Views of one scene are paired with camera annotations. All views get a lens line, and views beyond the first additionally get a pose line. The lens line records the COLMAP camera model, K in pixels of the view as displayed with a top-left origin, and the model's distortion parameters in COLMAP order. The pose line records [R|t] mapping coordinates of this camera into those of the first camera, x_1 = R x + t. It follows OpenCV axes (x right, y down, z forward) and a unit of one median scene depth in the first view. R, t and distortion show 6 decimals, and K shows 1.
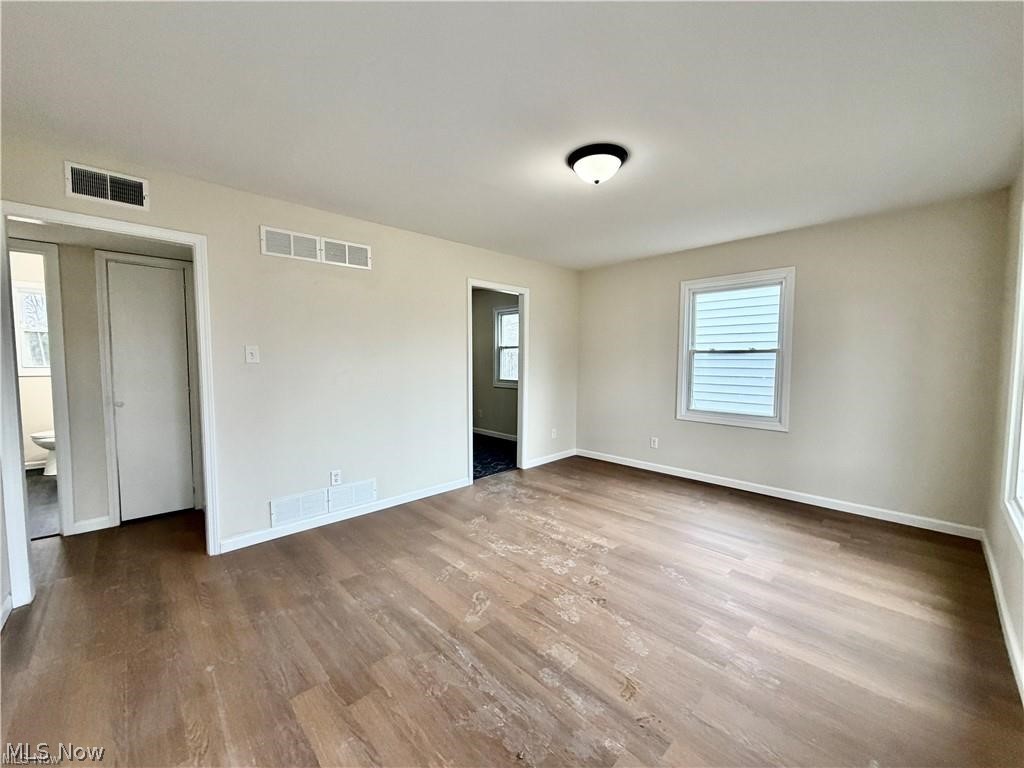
lens RADIAL K [[413.6, 0, 513.2], [0, 413.6, 378.1], [0, 0, 1]] dist [0.003513, 0.000359]
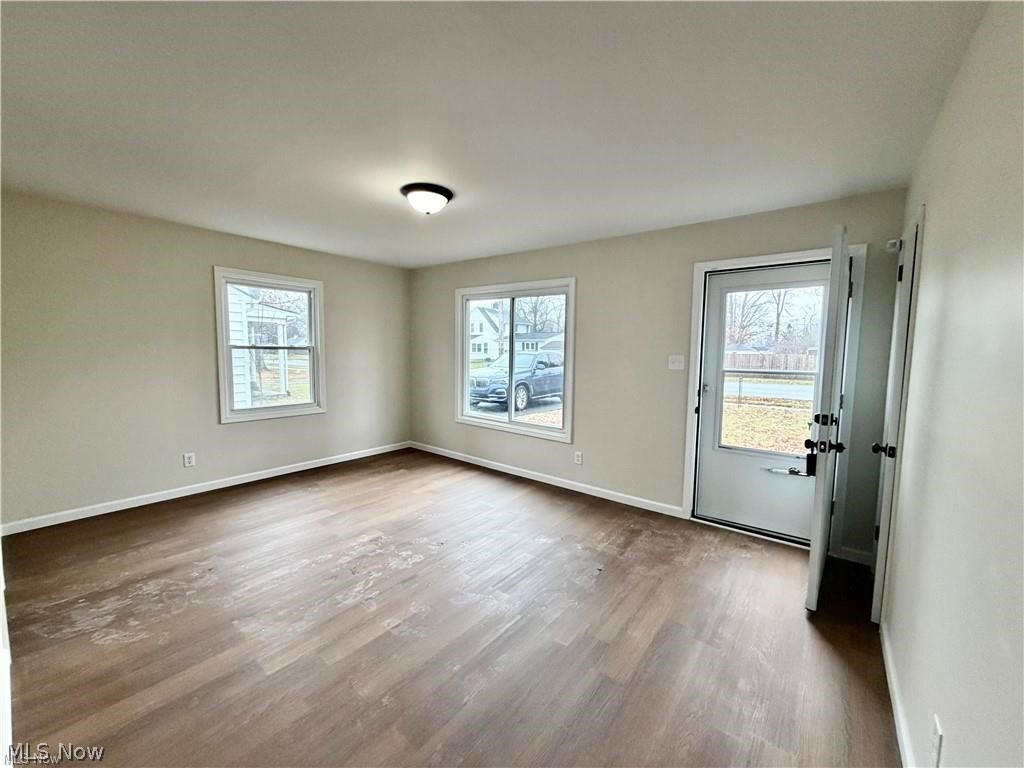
lens RADIAL K [[413.6, 0, 509.1], [0, 413.6, 382.4], [0, 0, 1]] dist [0.003513, 0.000359]
pose [[-0.152554, -0.084532, 0.984673, -0.823415], [0.025131, 0.995681, 0.089371, -0.076229], [-0.987976, 0.038379, -0.149771, 0.779542]]
